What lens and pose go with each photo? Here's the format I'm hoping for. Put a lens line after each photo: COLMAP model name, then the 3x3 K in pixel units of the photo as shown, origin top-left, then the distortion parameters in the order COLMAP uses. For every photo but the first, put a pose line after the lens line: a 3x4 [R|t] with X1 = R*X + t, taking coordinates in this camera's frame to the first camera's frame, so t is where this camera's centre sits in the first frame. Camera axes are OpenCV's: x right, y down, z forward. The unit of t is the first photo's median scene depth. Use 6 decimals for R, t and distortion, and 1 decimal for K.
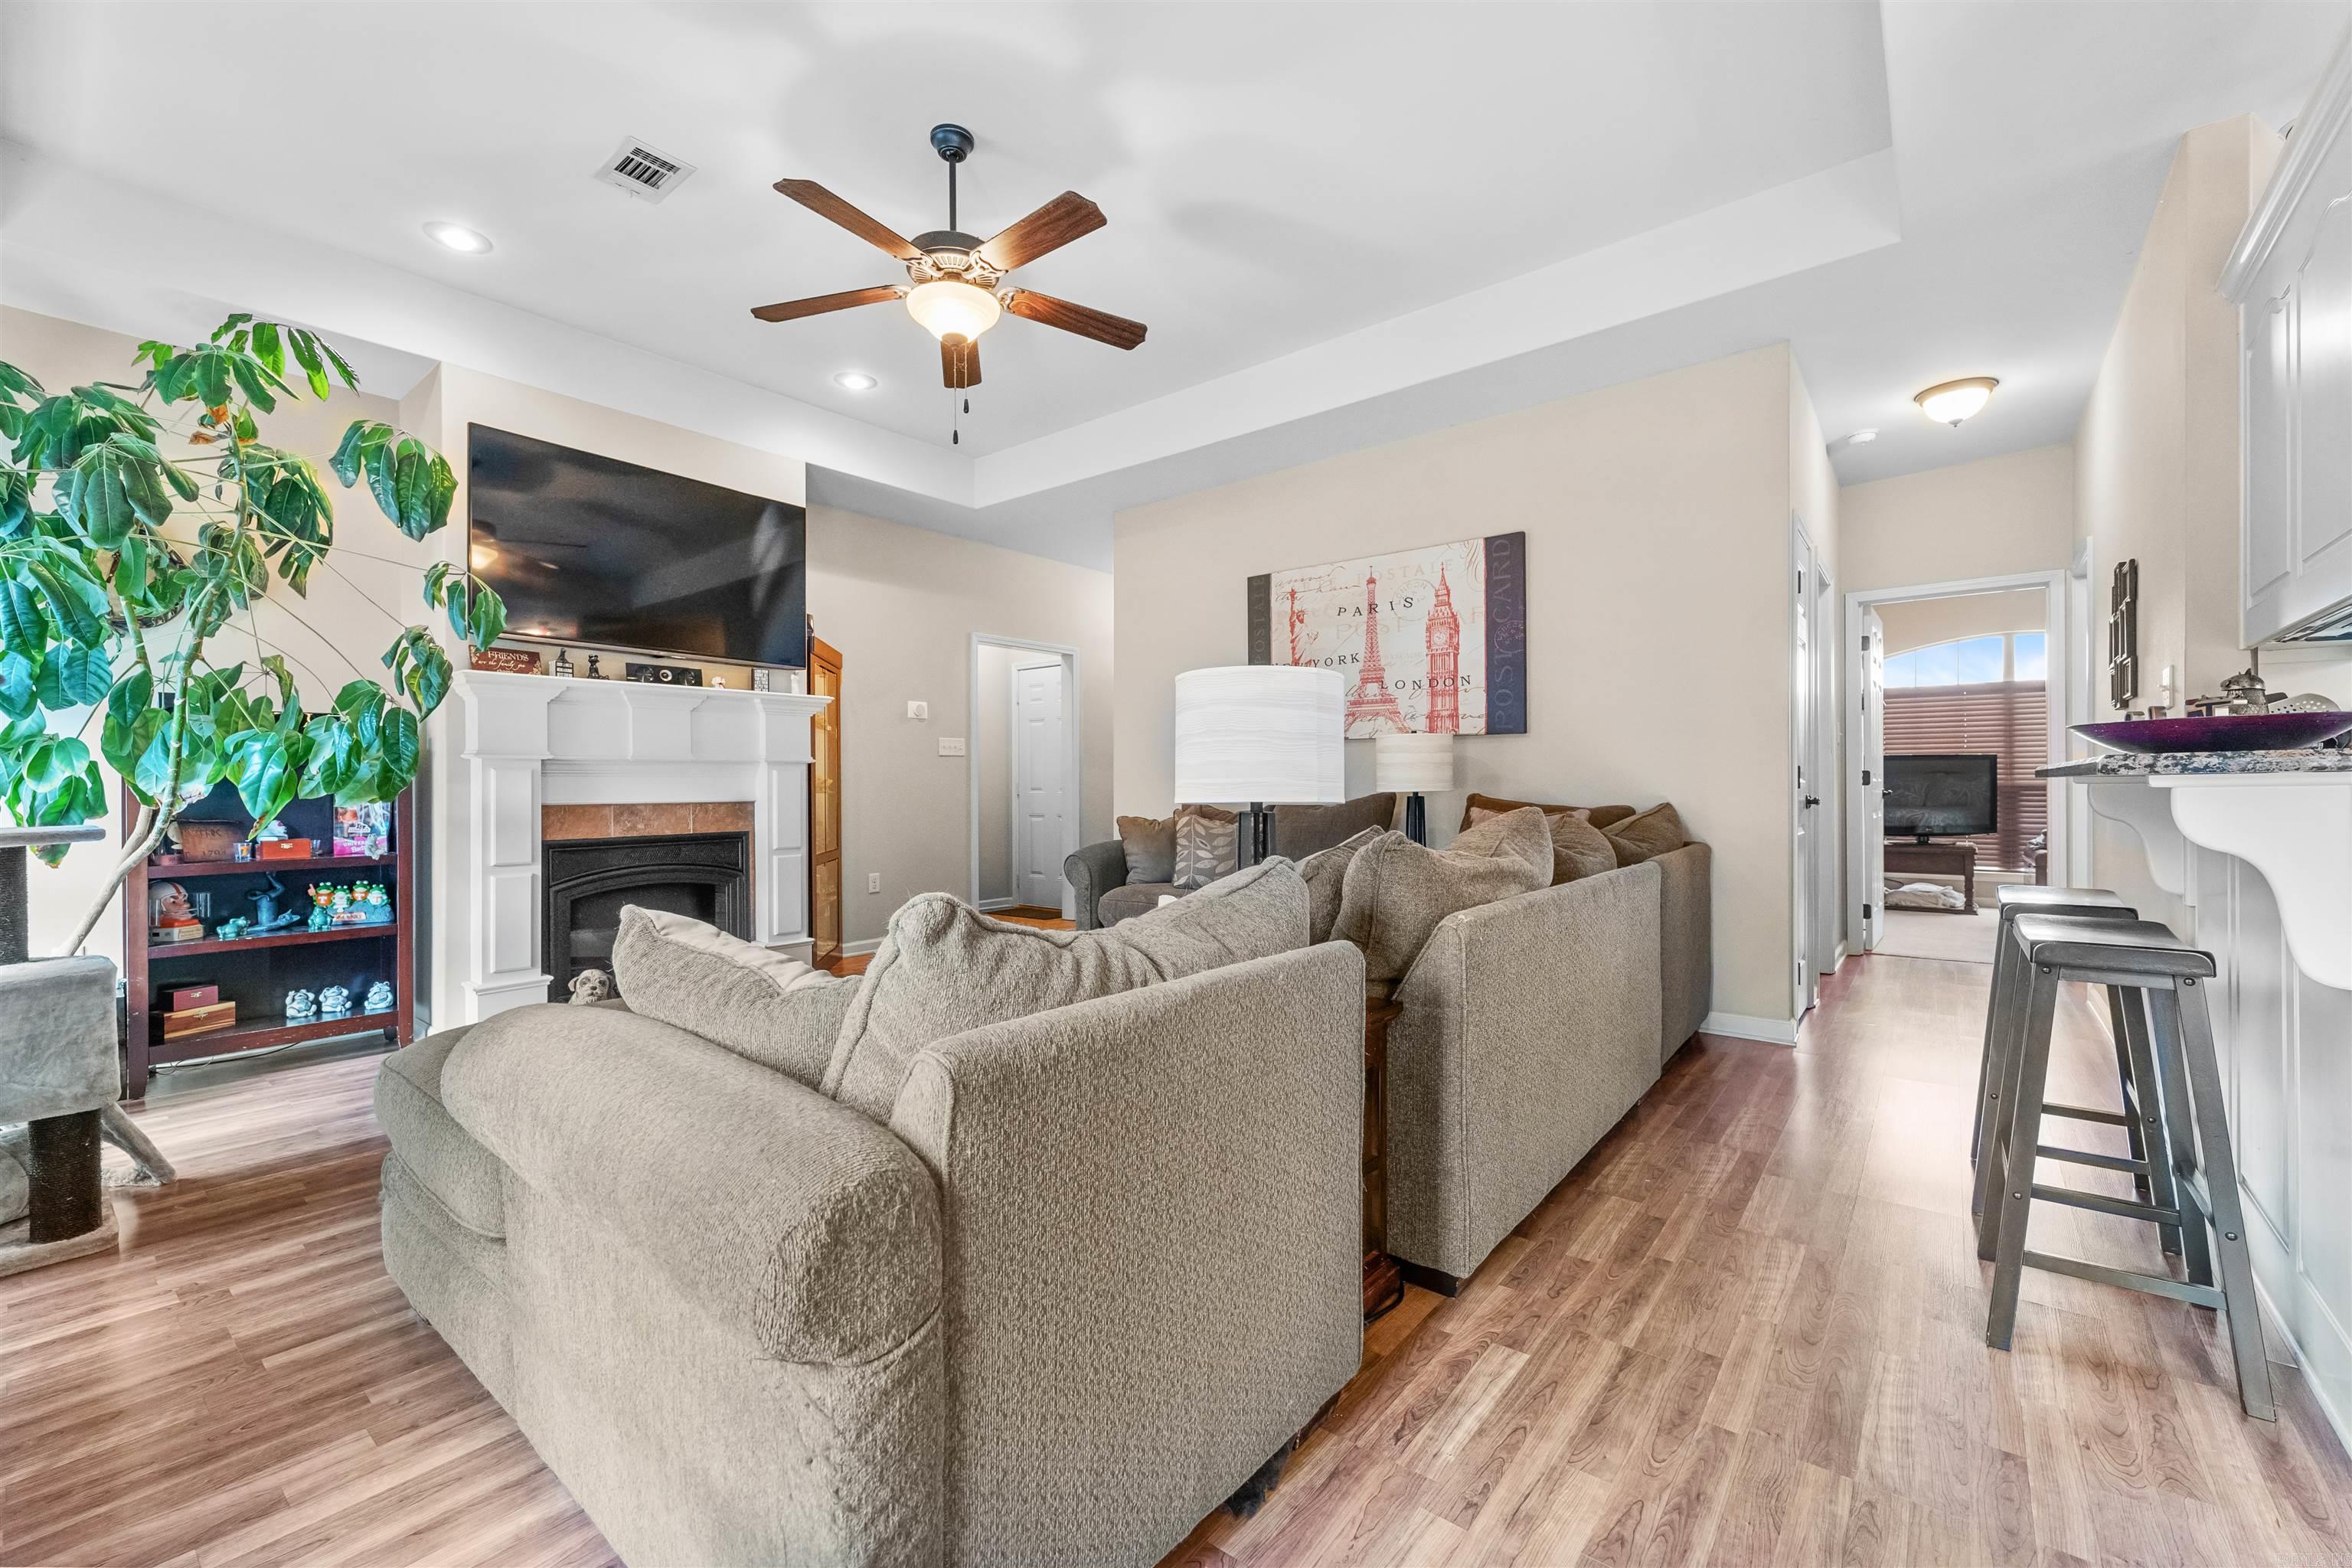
lens RADIAL K [[964.7, 0, 1193.4], [0, 964.7, 783.6], [0, 0, 1]] dist [0.003760, -0.003170]
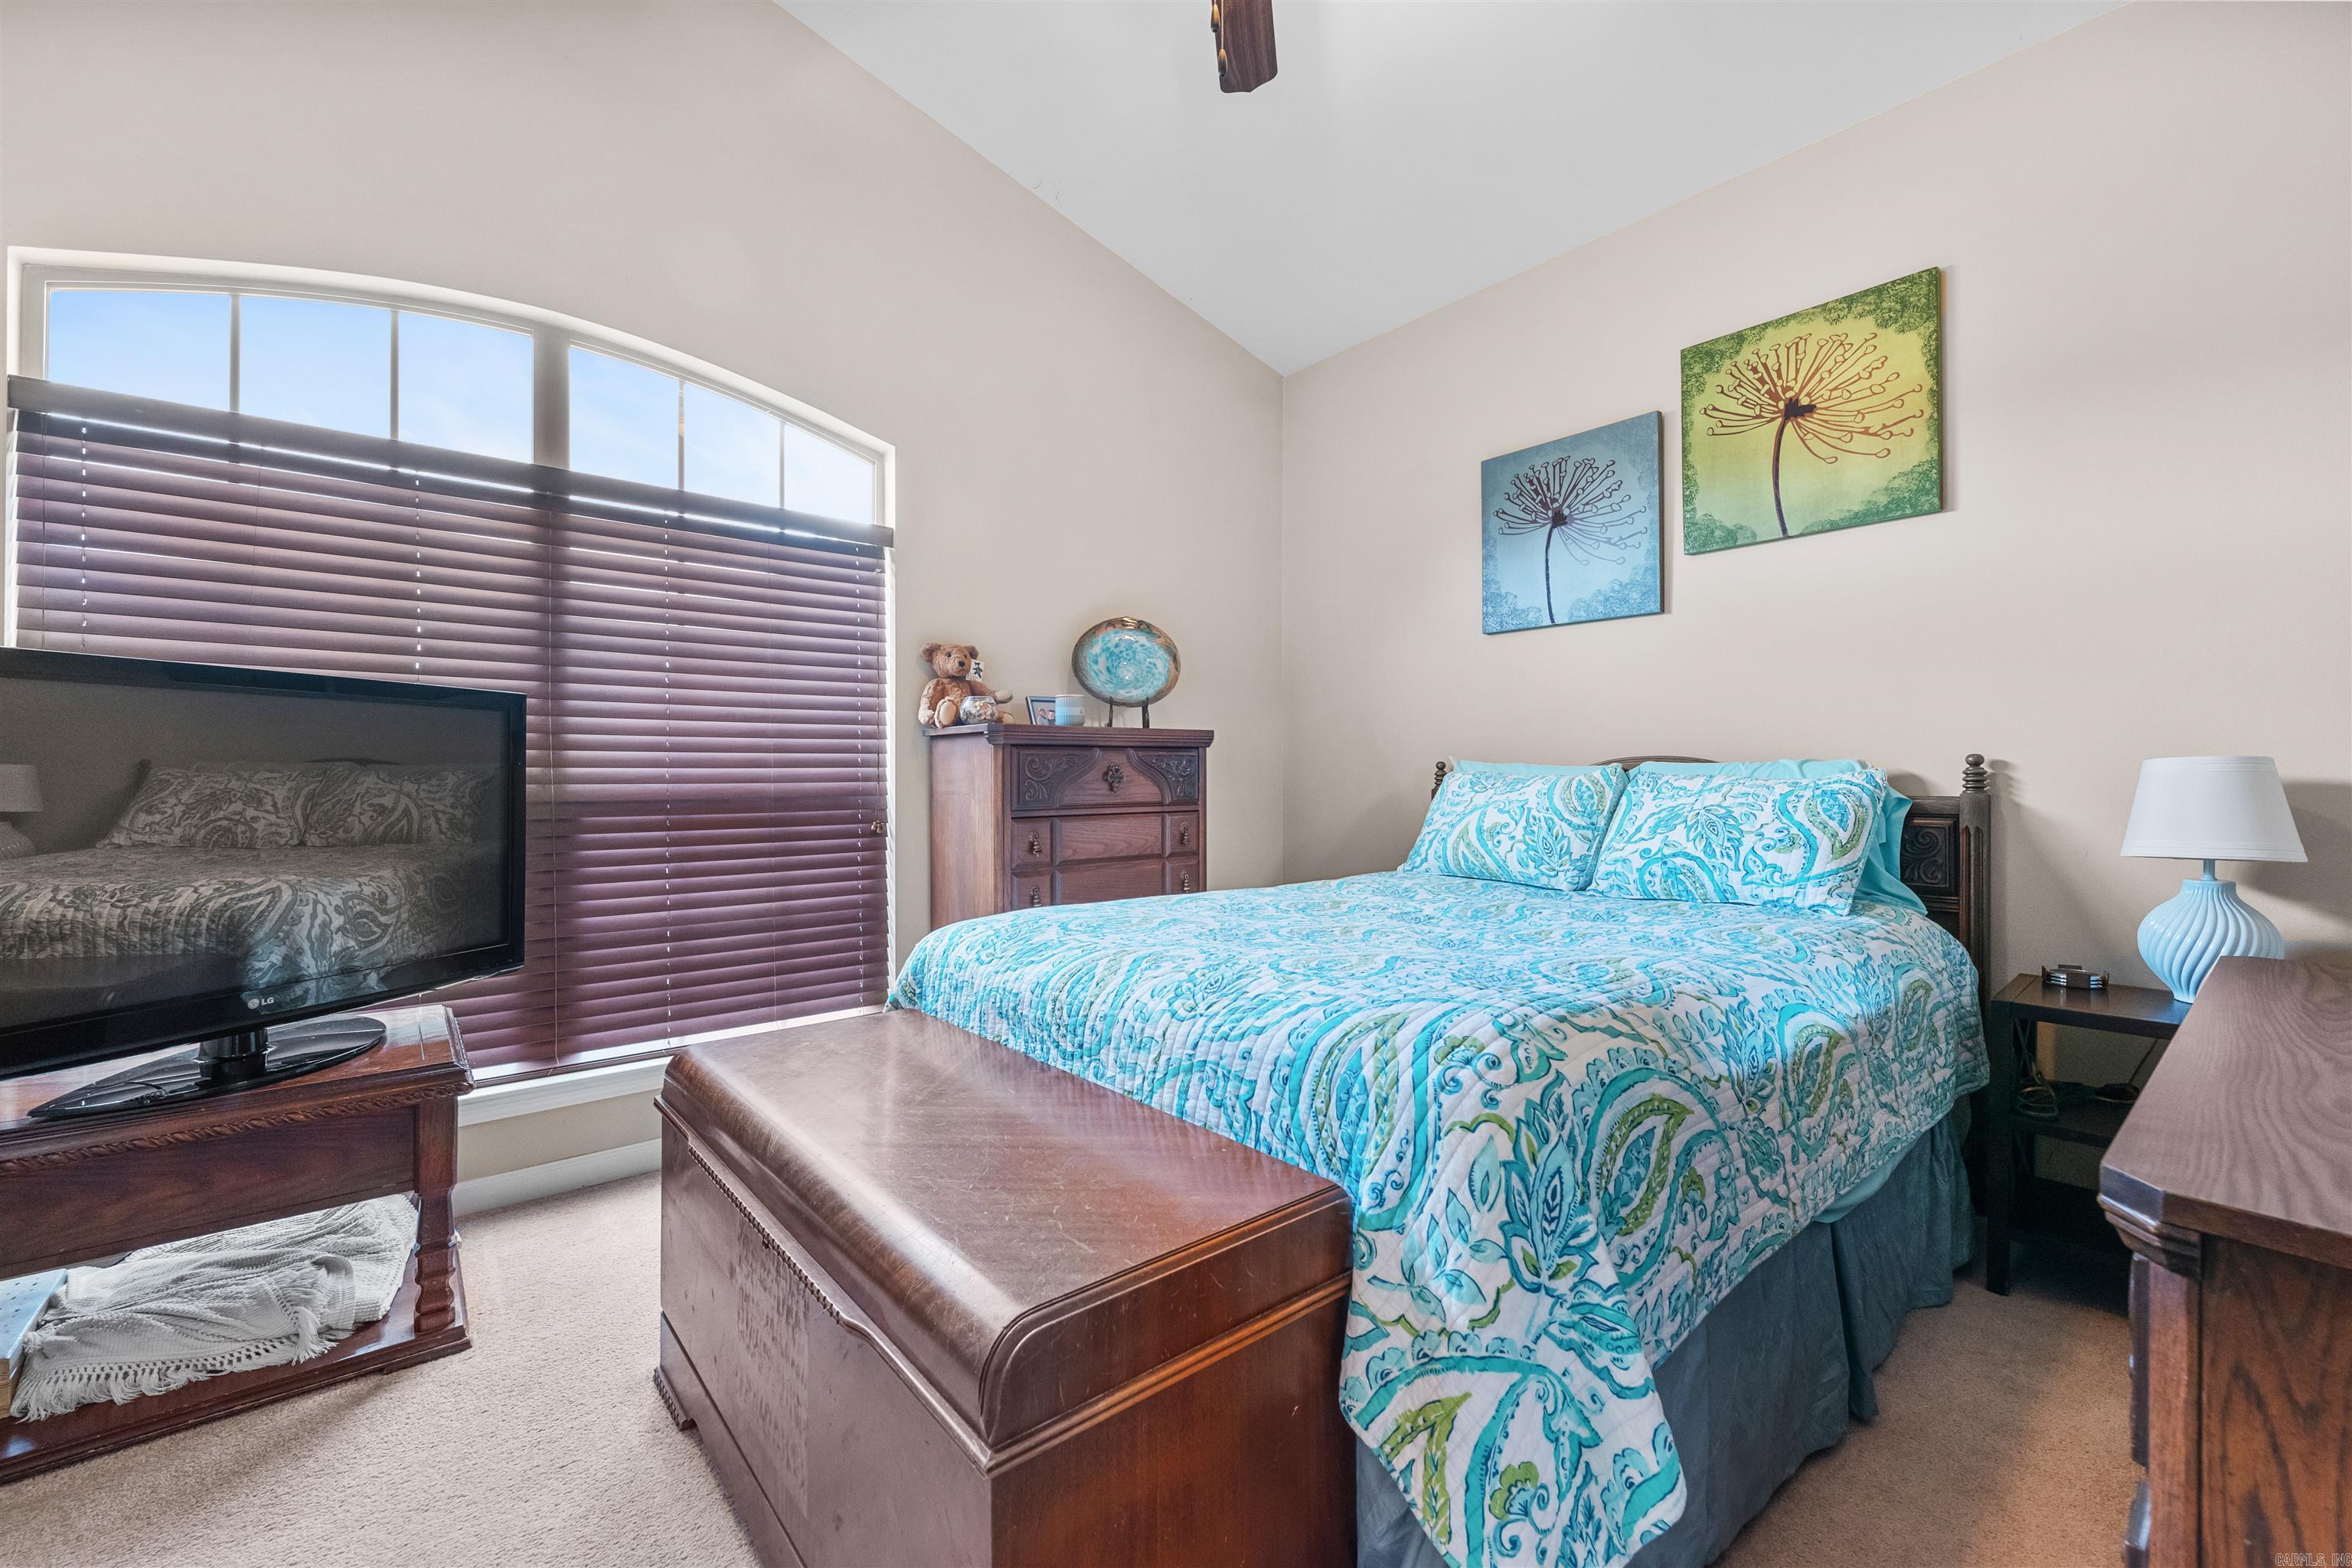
lens RADIAL K [[964.7, 0, 1161.9], [0, 964.7, 779.6], [0, 0, 1]] dist [0.003760, -0.003170]
pose [[0.223320, -0.002951, 0.974741, 1.002034], [0.001287, 0.999995, 0.002732, -0.008818], [-0.974744, 0.000644, 0.223323, 1.266177]]
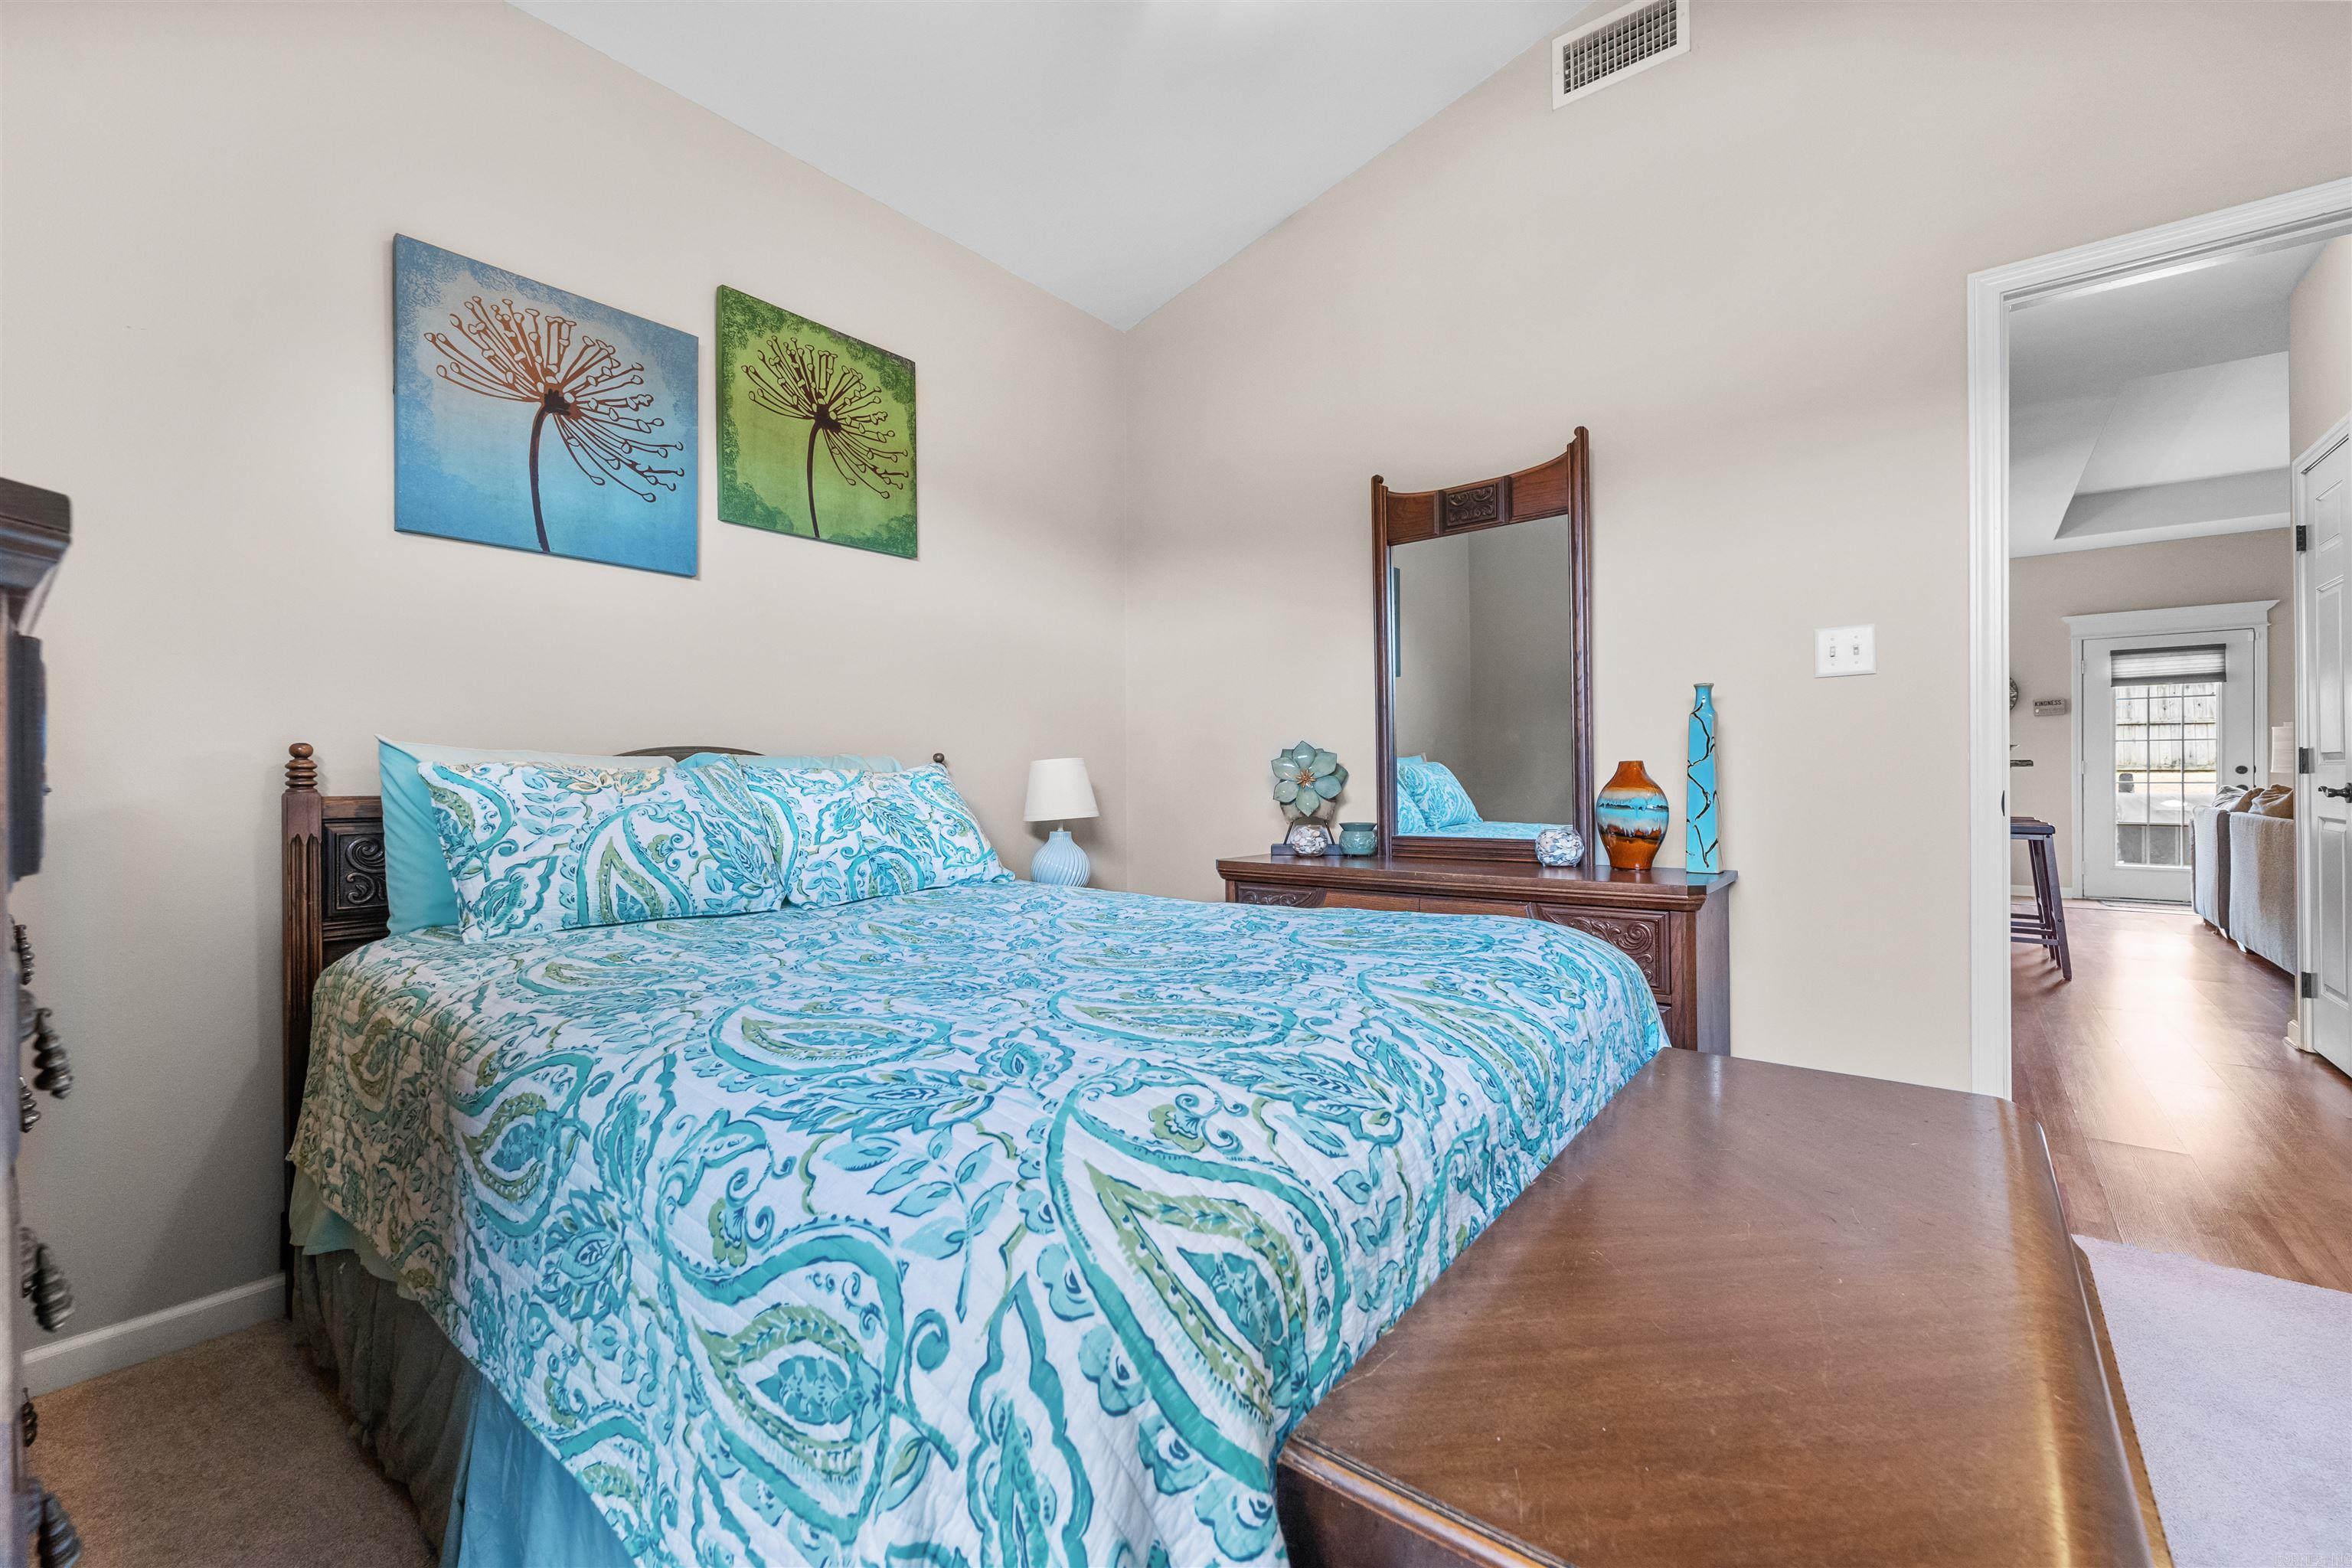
lens RADIAL K [[964.7, 0, 1175.9], [0, 964.7, 779.7], [0, 0, 1]] dist [0.003760, -0.003170]
pose [[-0.999933, 0.011551, 0.000487, 1.519464], [0.011552, 0.999932, 0.001624, -0.000224], [-0.000468, 0.001630, -0.999999, 1.700017]]
